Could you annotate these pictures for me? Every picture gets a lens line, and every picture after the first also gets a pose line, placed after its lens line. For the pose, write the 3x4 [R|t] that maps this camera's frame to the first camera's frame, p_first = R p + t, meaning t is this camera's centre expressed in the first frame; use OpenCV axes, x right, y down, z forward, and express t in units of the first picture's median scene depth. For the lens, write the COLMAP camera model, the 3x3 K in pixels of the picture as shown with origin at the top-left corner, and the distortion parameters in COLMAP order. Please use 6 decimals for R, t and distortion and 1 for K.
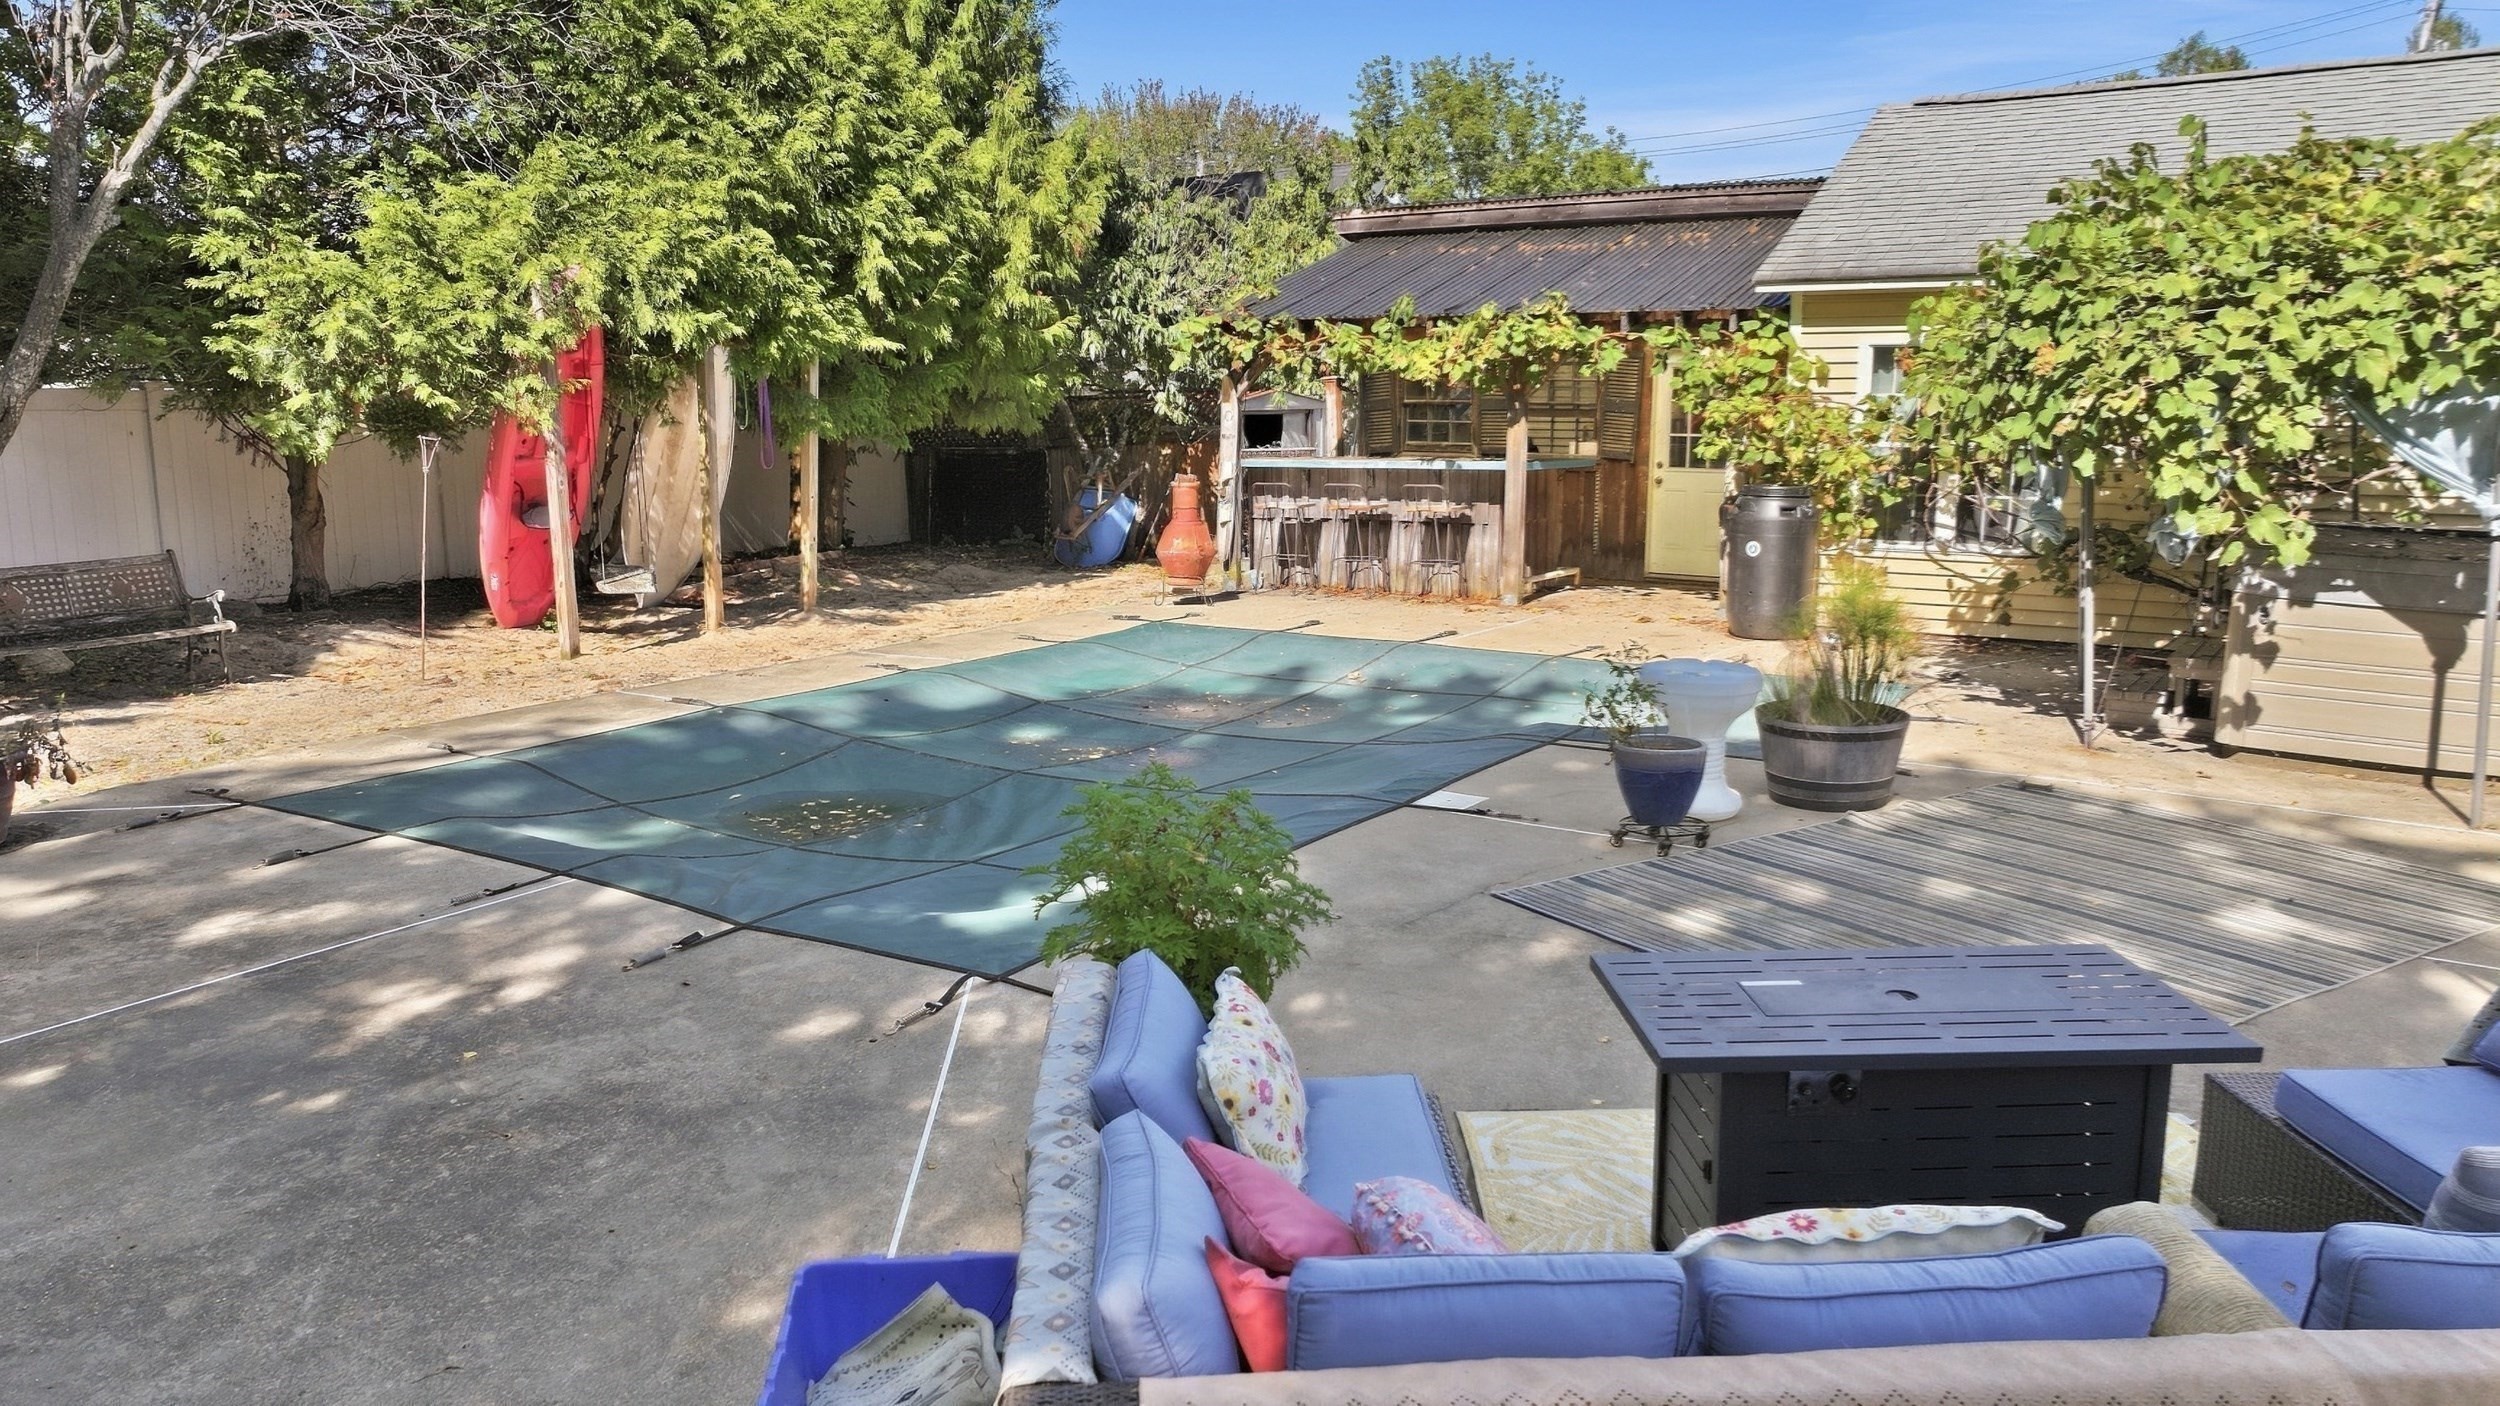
lens RADIAL K [[1764.0, 0, 1250.0], [0, 1764.0, 703.0], [0, 0, 1]] dist [0.007831, -0.000983]
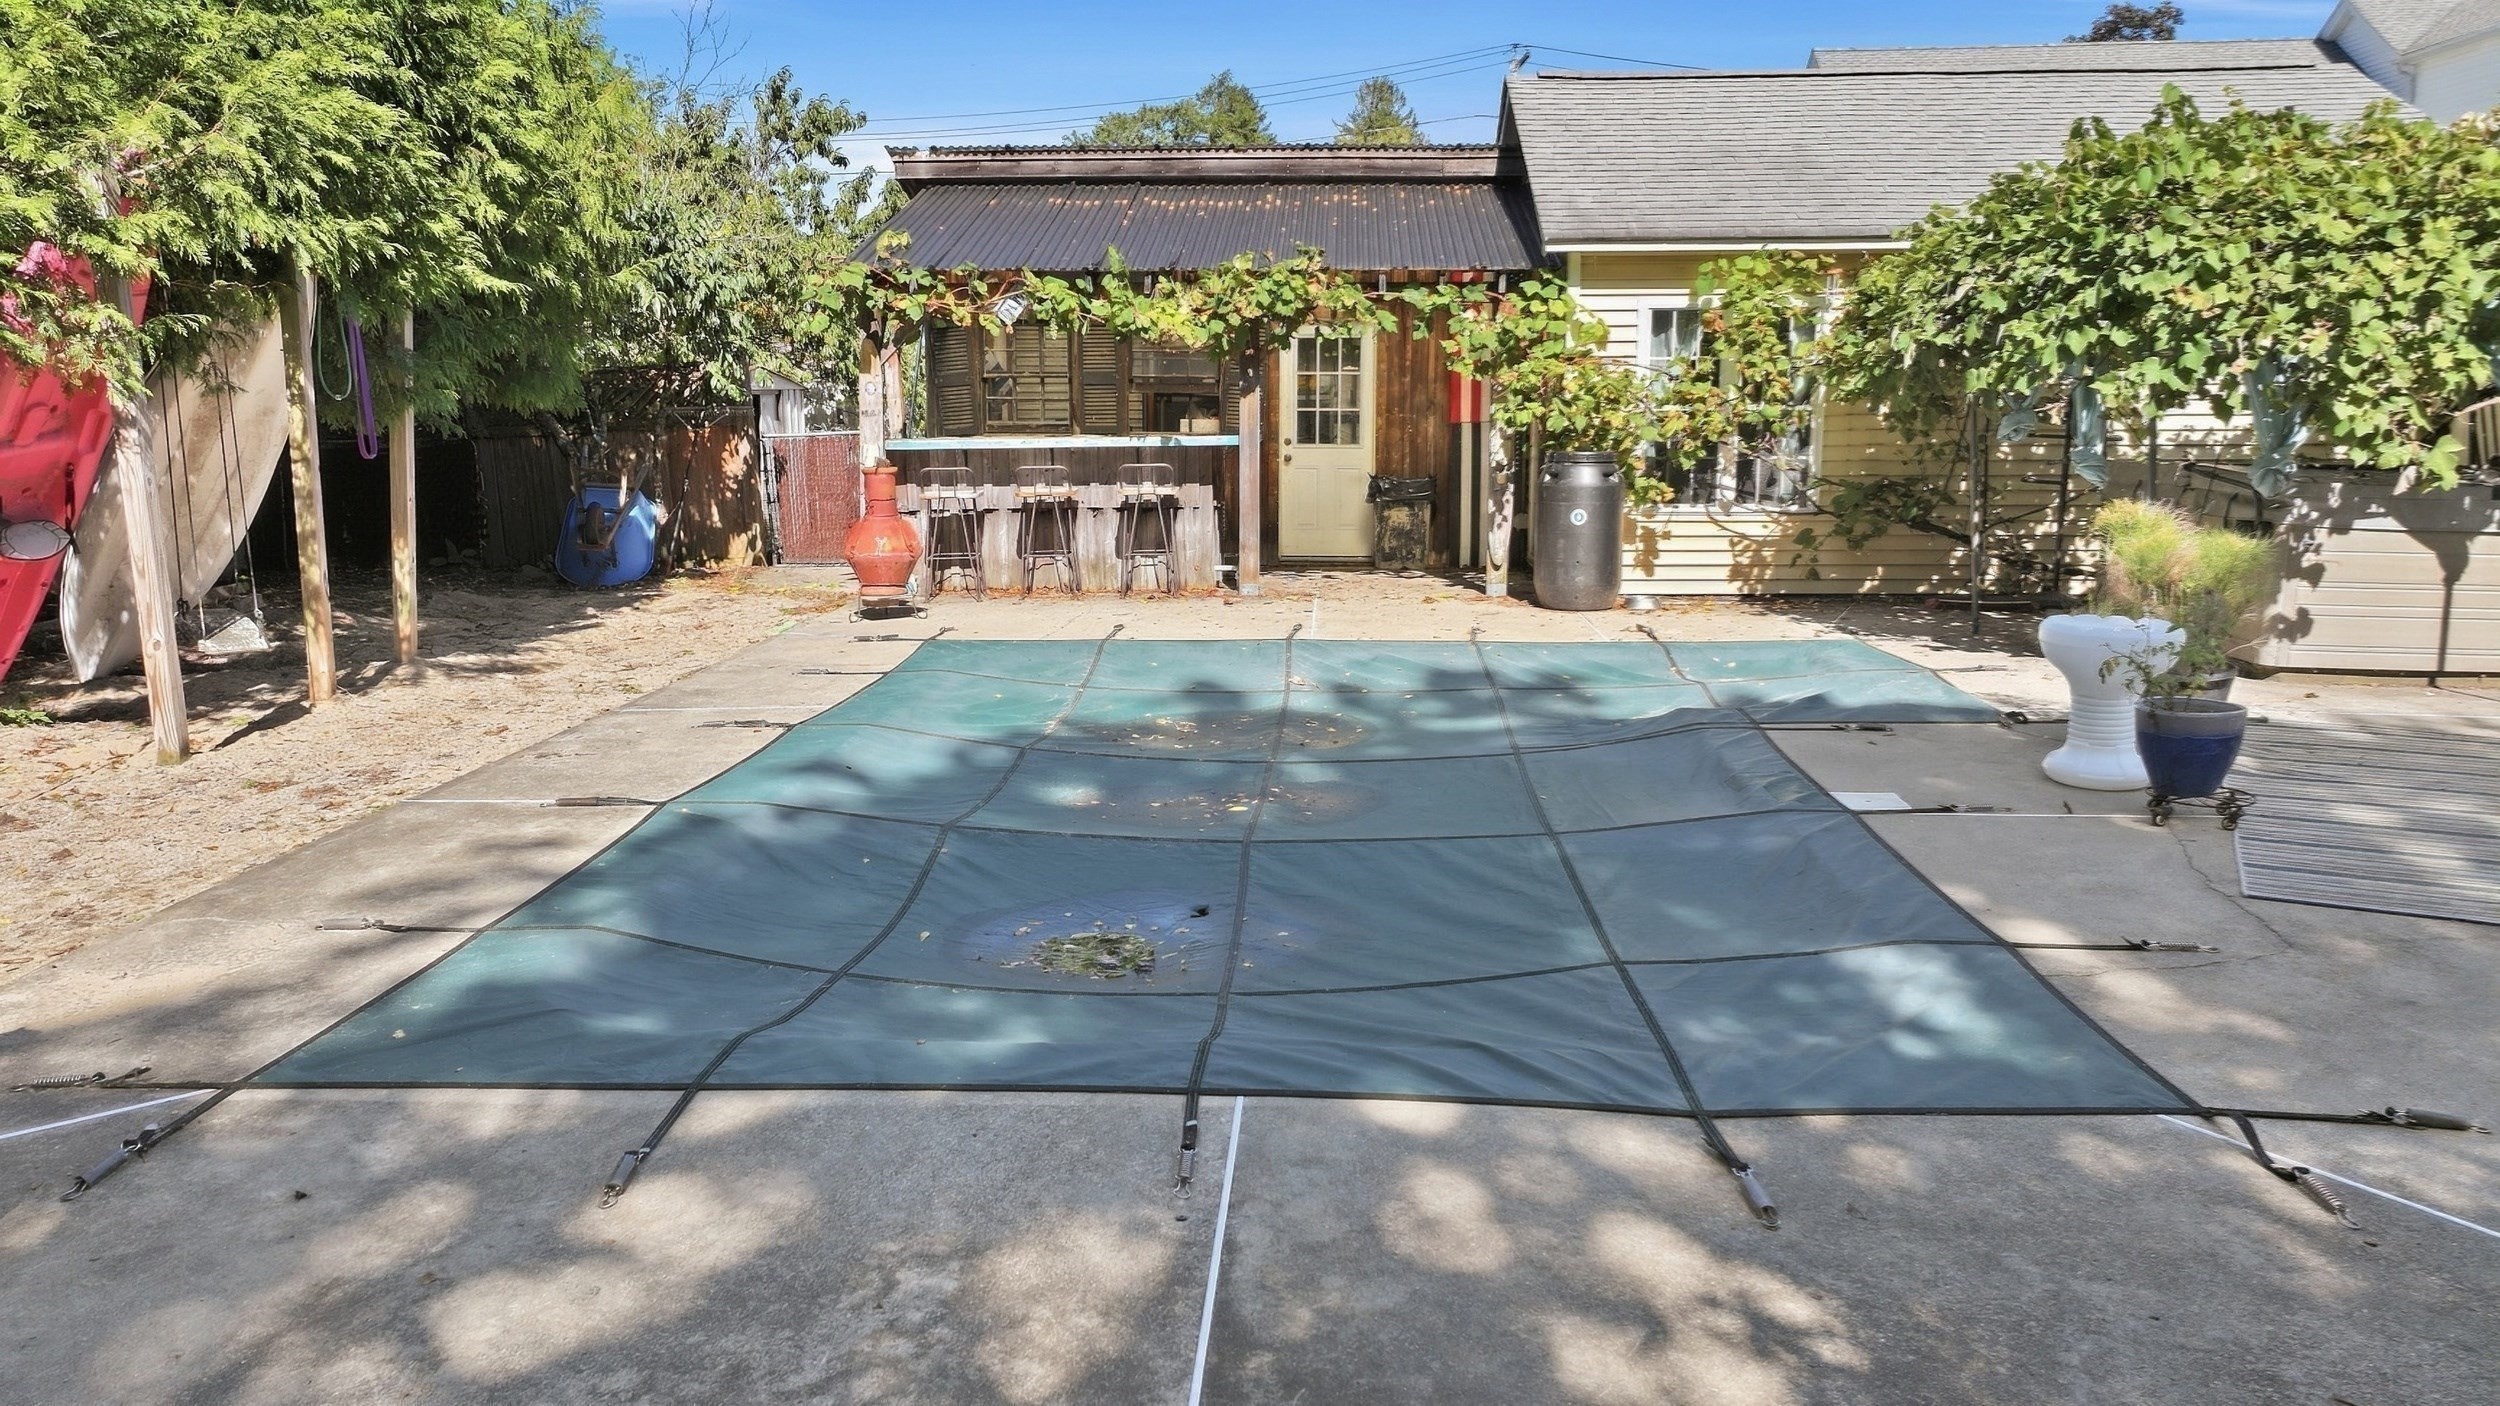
lens RADIAL K [[1764.0, 0, 1250.0], [0, 1764.0, 703.0], [0, 0, 1]] dist [0.007831, -0.000983]
pose [[0.861917, -0.090511, 0.498906, -0.350879], [0.091617, 0.995544, 0.022331, -0.023781], [-0.498704, 0.026461, 0.866368, 0.253459]]
